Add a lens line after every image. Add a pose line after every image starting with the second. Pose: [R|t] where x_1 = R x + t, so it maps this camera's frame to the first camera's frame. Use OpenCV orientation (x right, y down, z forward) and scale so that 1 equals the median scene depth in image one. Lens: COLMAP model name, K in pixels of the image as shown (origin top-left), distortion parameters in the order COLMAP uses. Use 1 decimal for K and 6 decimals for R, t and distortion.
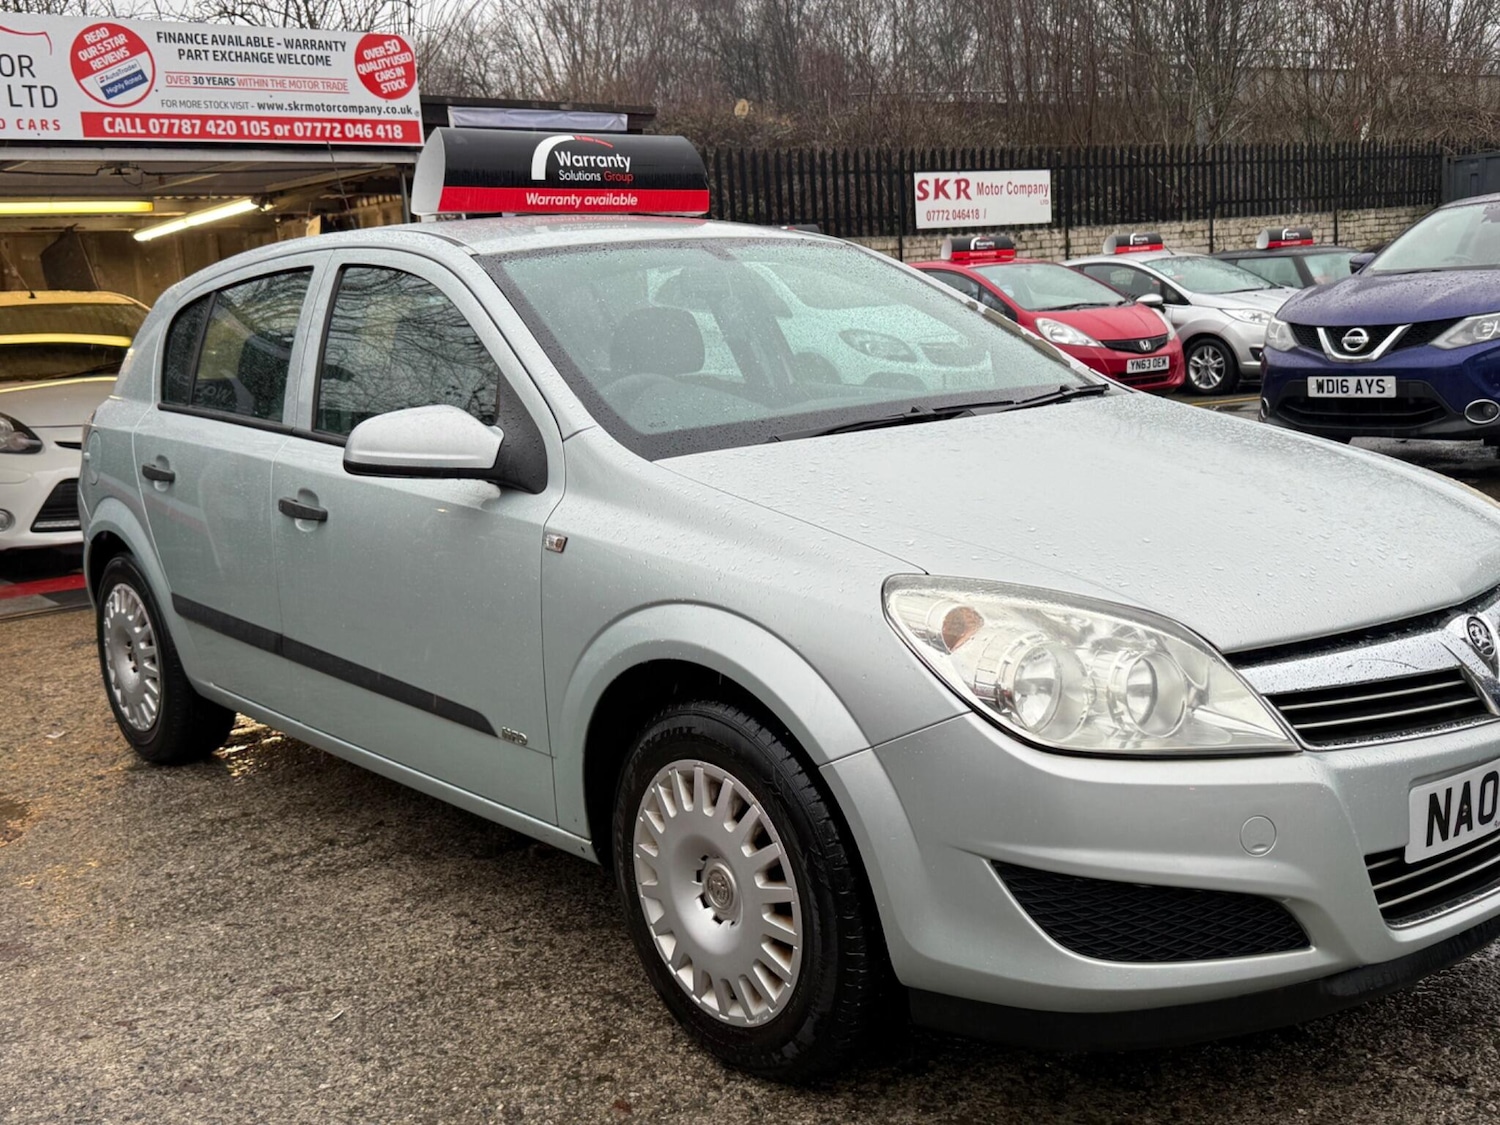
lens RADIAL K [[1541.0, 0, 737.3], [0, 1541.0, 547.9], [0, 0, 1]] dist [0.176432, -0.346707]
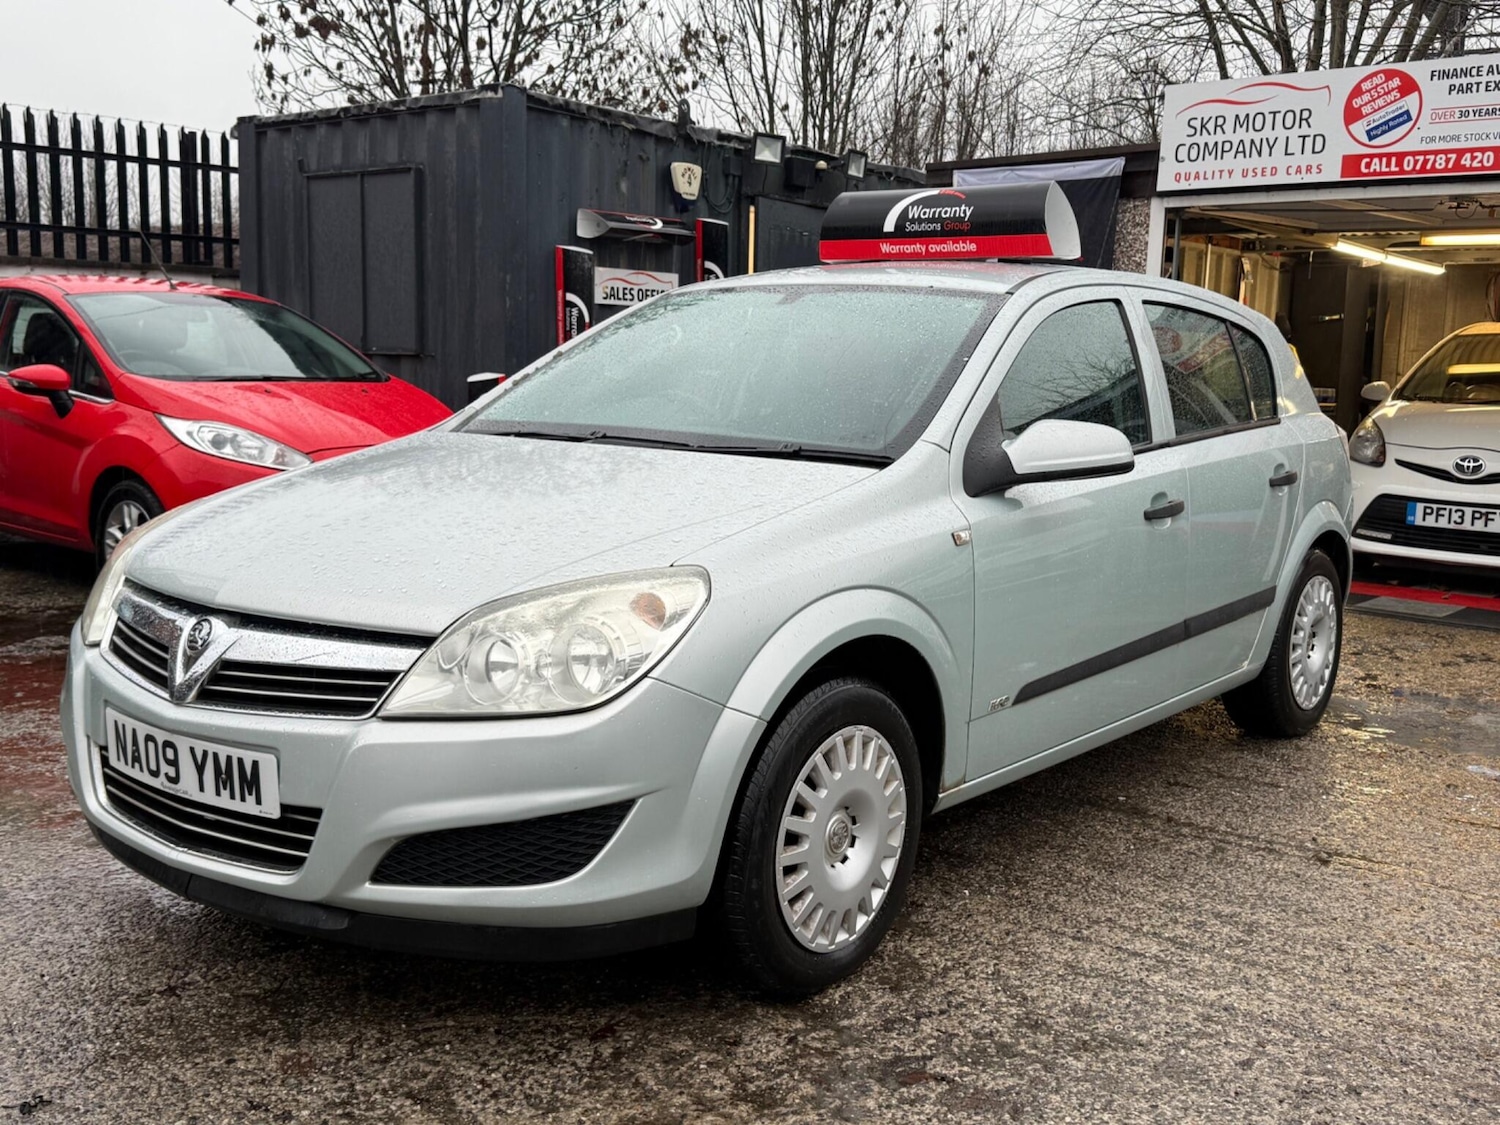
lens RADIAL K [[1540.2, 0, 755.3], [0, 1540.2, 560.6], [0, 0, 1]] dist [0.183621, -0.374320]
pose [[0.204692, 0.194892, -0.959228, 1.028993], [-0.196487, 0.968211, 0.154789, -0.160949], [0.958902, 0.156792, 0.236479, 0.679665]]
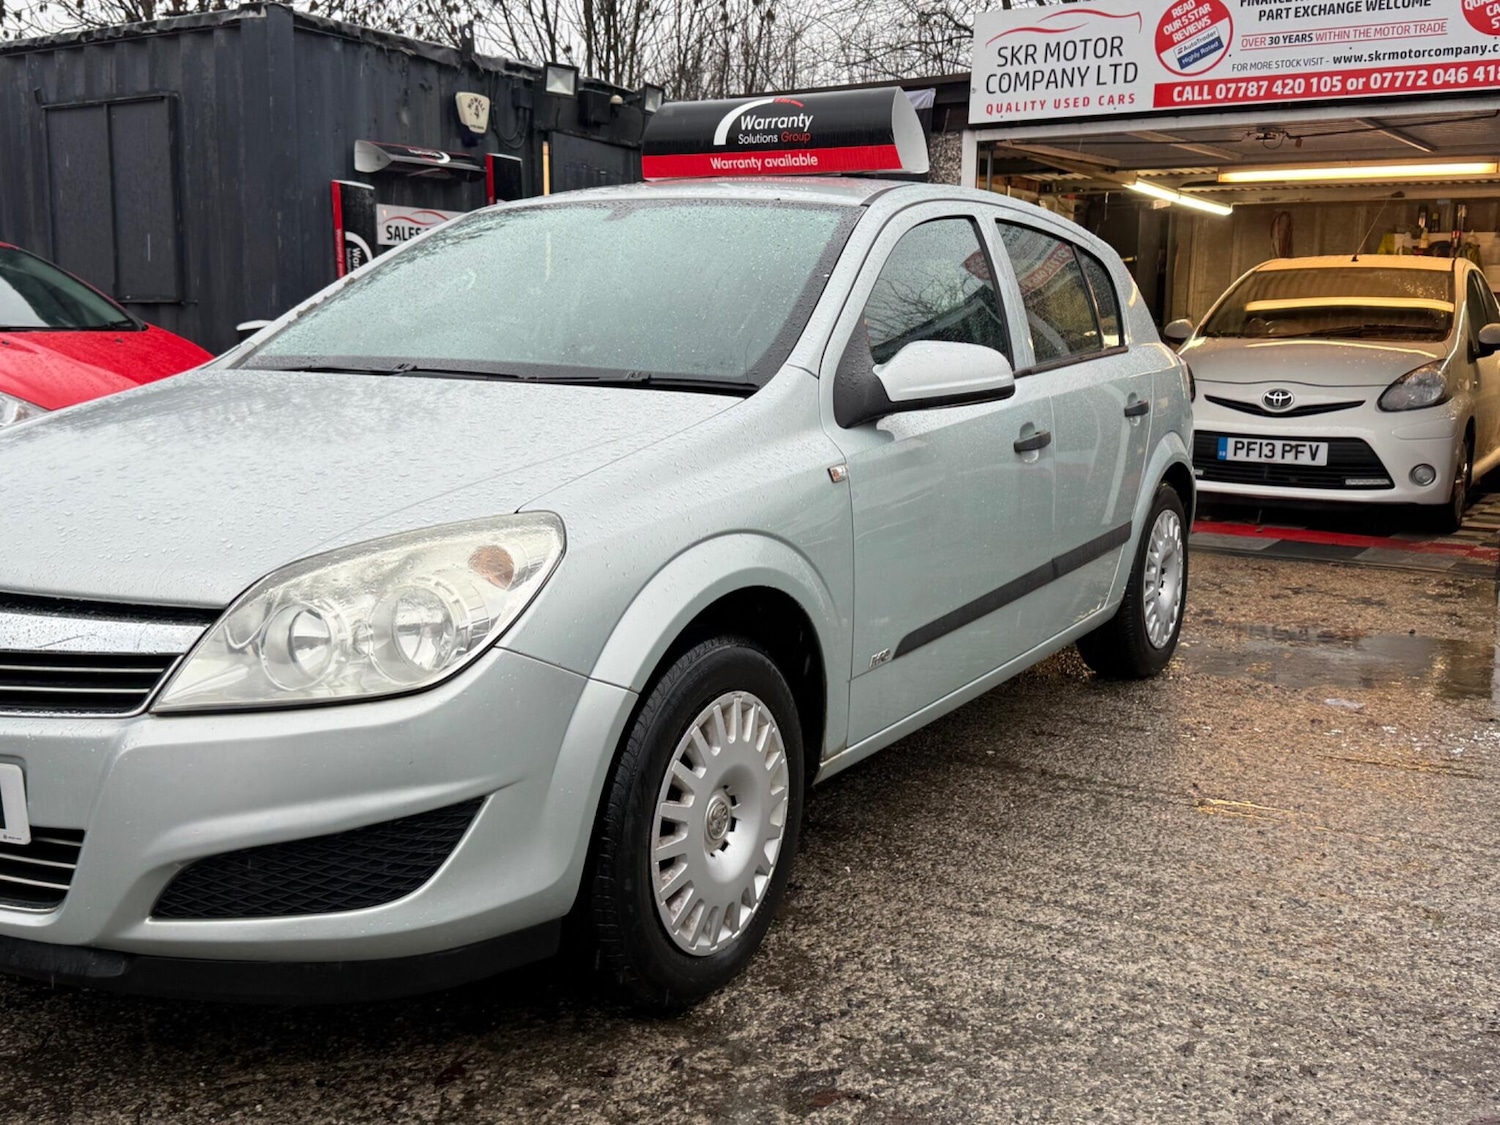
lens RADIAL K [[1538.5, 0, 760.7], [0, 1538.5, 546.9], [0, 0, 1]] dist [0.212005, -0.478420]
pose [[0.340434, 0.201649, -0.918391, 0.920819], [-0.183369, 0.972218, 0.145495, -0.132040], [0.922215, 0.118873, 0.367952, 0.680556]]
